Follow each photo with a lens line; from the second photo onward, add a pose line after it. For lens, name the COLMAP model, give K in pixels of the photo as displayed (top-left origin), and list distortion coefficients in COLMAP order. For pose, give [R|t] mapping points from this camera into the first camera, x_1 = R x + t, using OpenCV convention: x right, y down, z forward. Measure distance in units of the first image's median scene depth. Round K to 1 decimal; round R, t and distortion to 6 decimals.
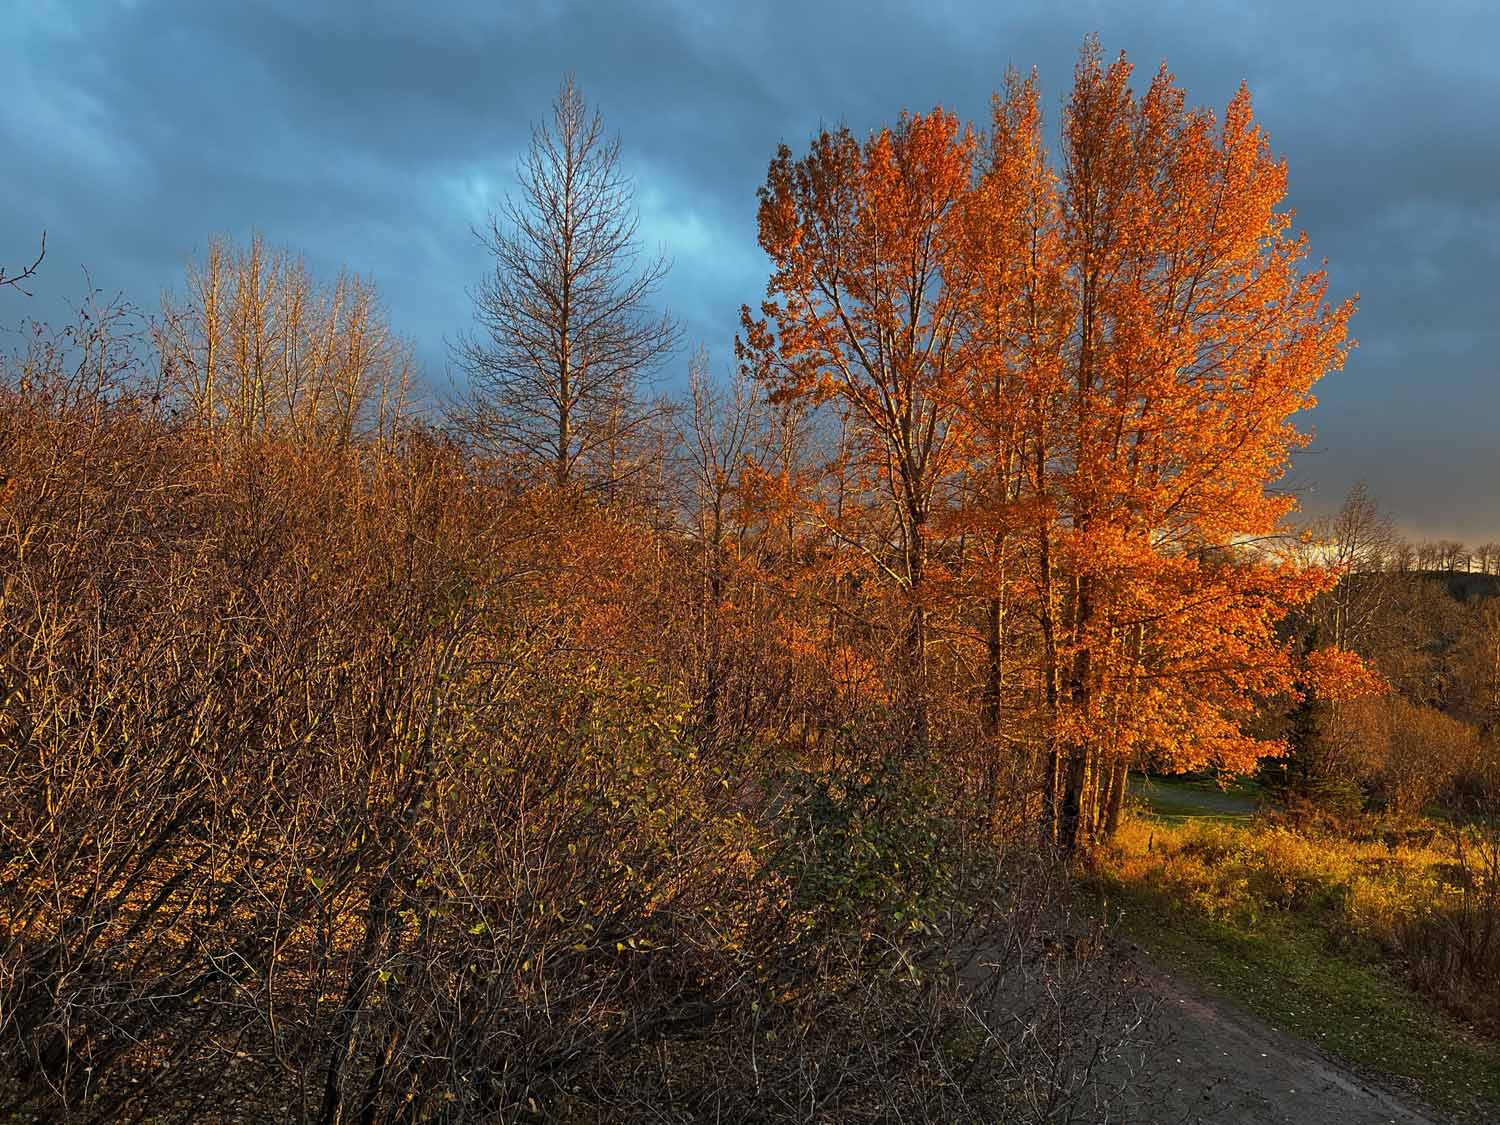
lens RADIAL K [[1109.8, 0, 754.4], [0, 1109.8, 569.1], [0, 0, 1]] dist [0.067941, -0.065404]
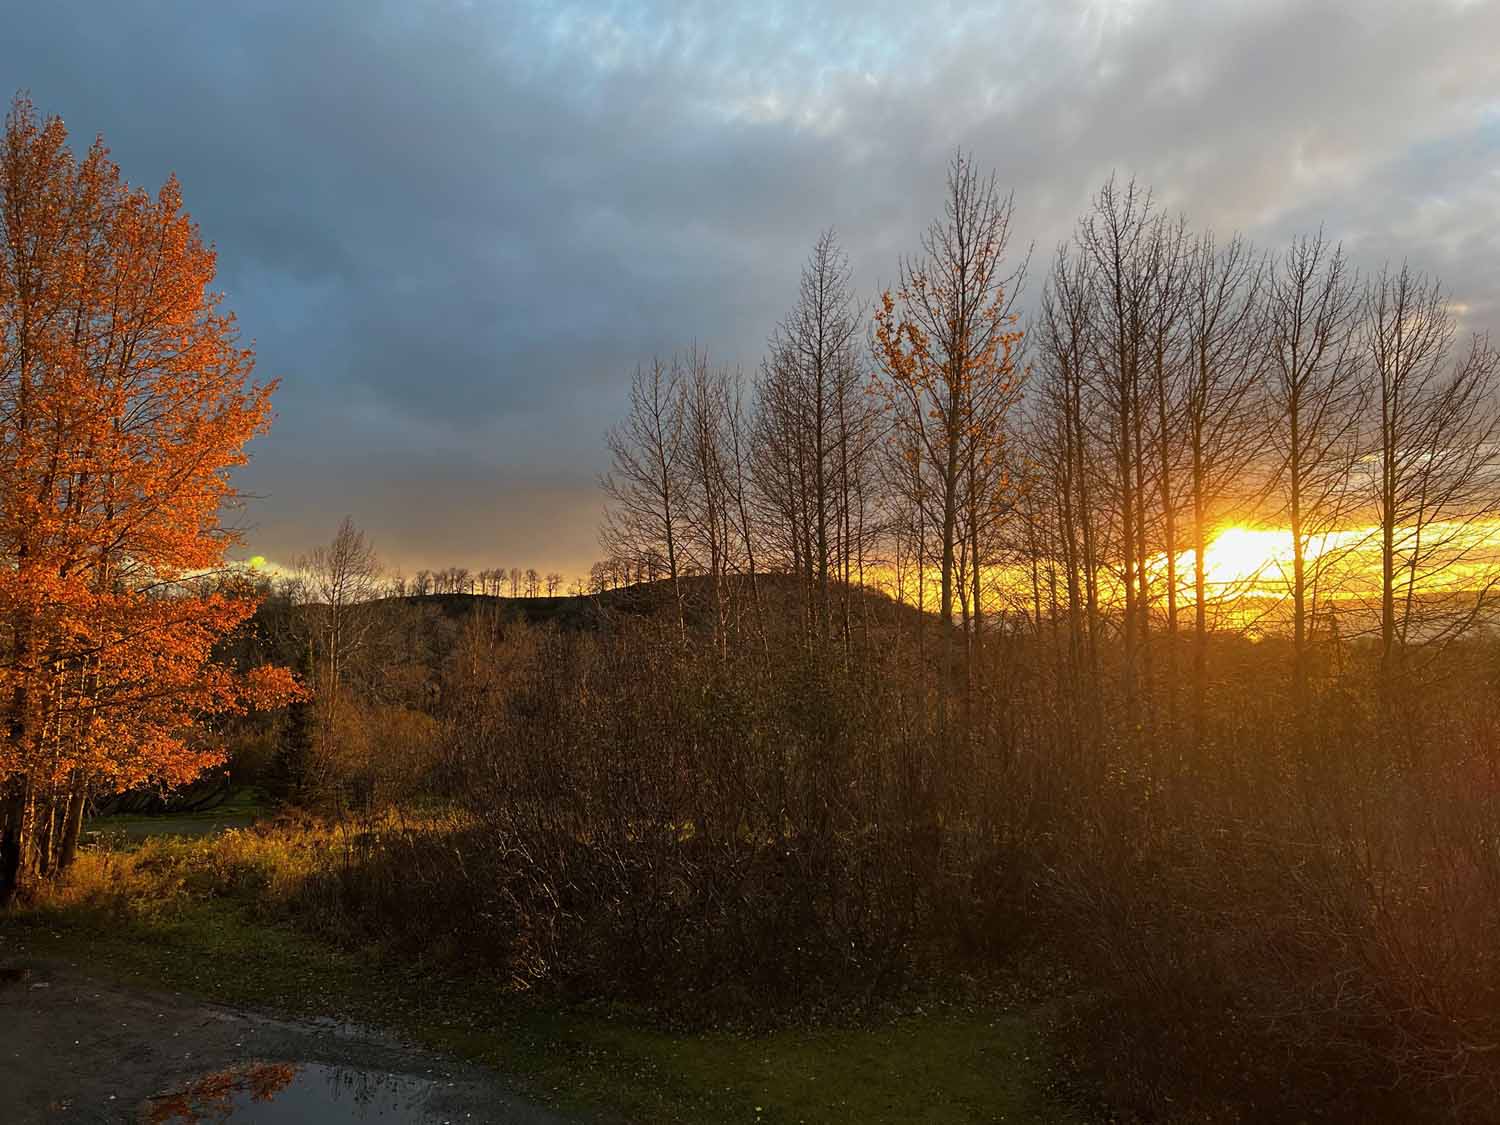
lens RADIAL K [[1109.8, 0, 745.9], [0, 1109.8, 557.2], [0, 0, 1]] dist [0.067941, -0.065404]
pose [[0.699232, -0.005337, 0.714875, 0.028463], [0.031239, 0.999245, -0.023095, -0.000593], [-0.714212, 0.038481, 0.698871, -0.200209]]
